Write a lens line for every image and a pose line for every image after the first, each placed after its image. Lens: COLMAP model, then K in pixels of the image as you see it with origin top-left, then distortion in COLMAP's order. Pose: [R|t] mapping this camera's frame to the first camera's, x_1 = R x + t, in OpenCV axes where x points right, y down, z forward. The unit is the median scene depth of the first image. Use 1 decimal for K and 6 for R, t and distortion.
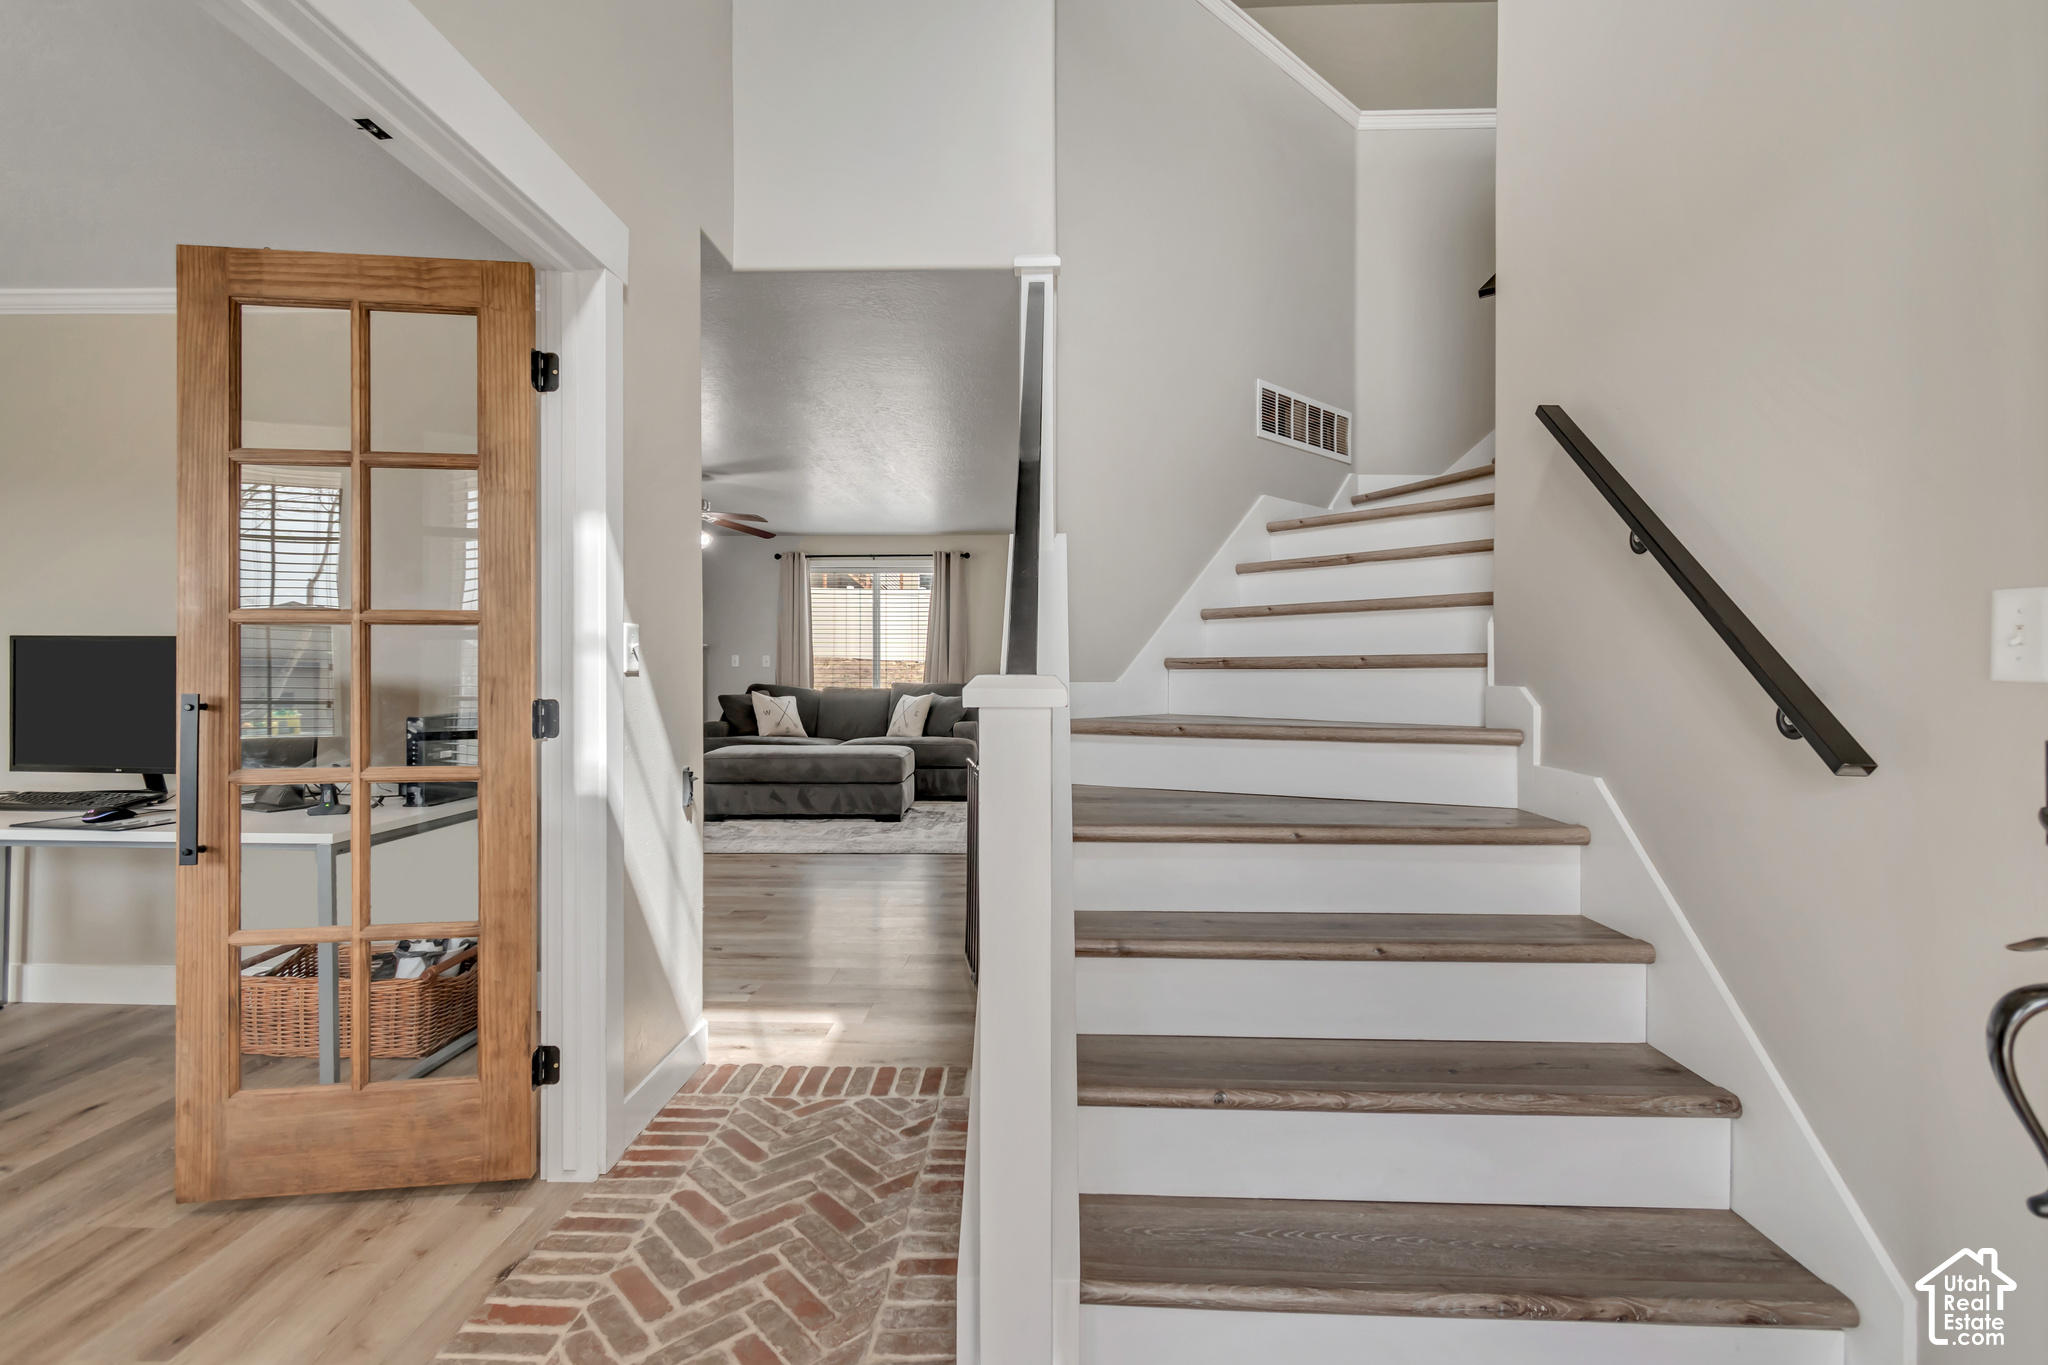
lens RADIAL K [[919.8, 0, 1029.3], [0, 919.8, 669.9], [0, 0, 1]] dist [0.009403, -0.000307]
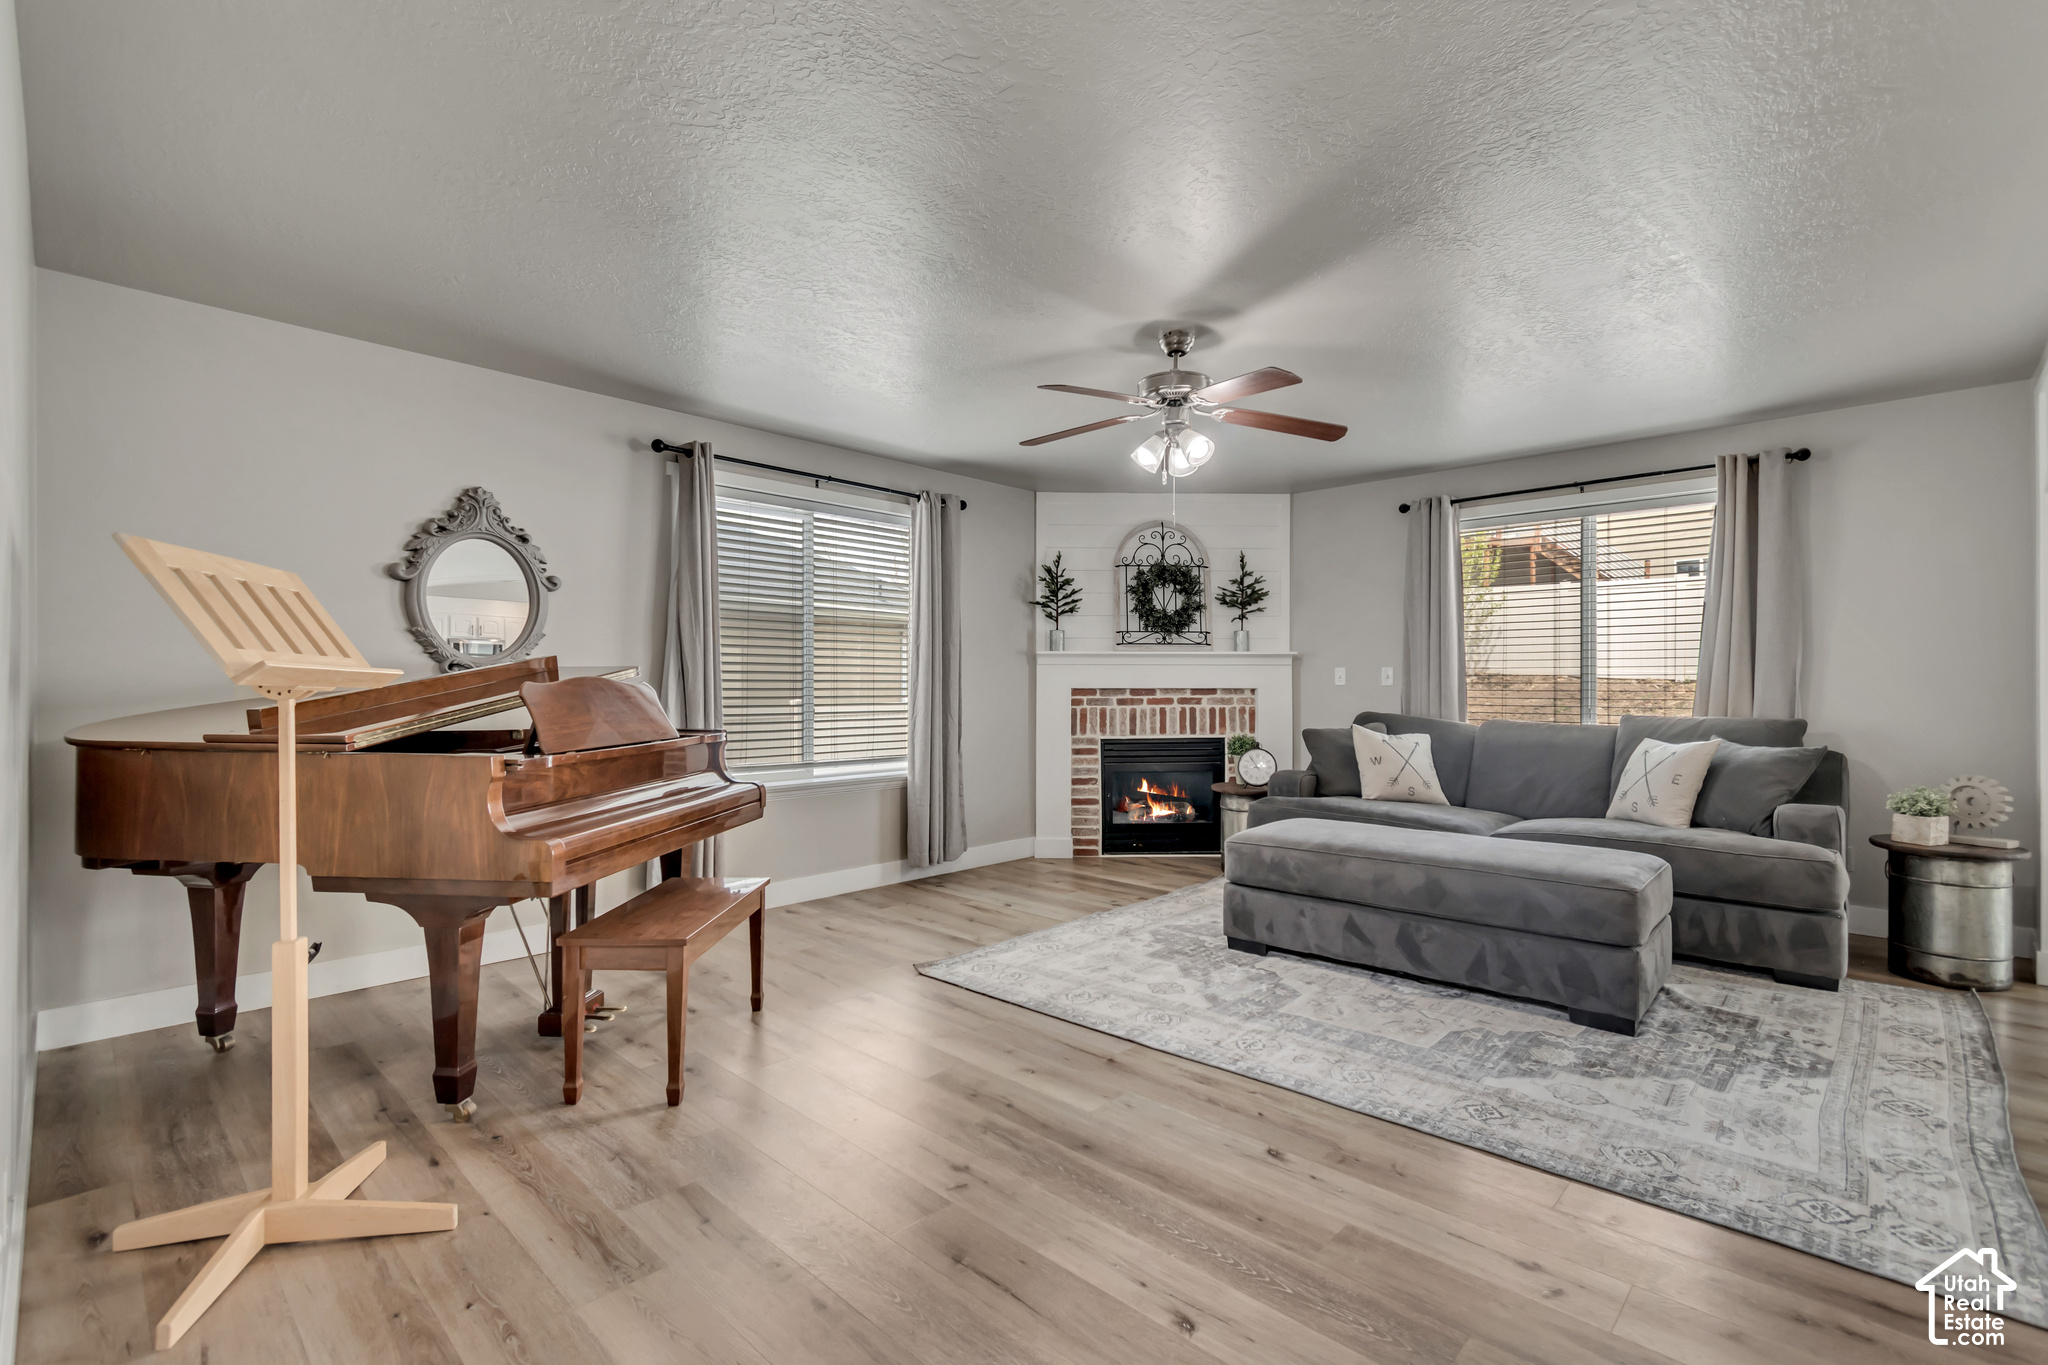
lens RADIAL K [[919.8, 0, 1034.3], [0, 919.8, 687.2], [0, 0, 1]] dist [0.009403, -0.000307]
pose [[0.750784, 0.001326, -0.660547, -0.053303], [-0.005487, 0.999976, -0.004230, 0.001865], [0.660525, 0.006800, 0.750773, 0.396732]]
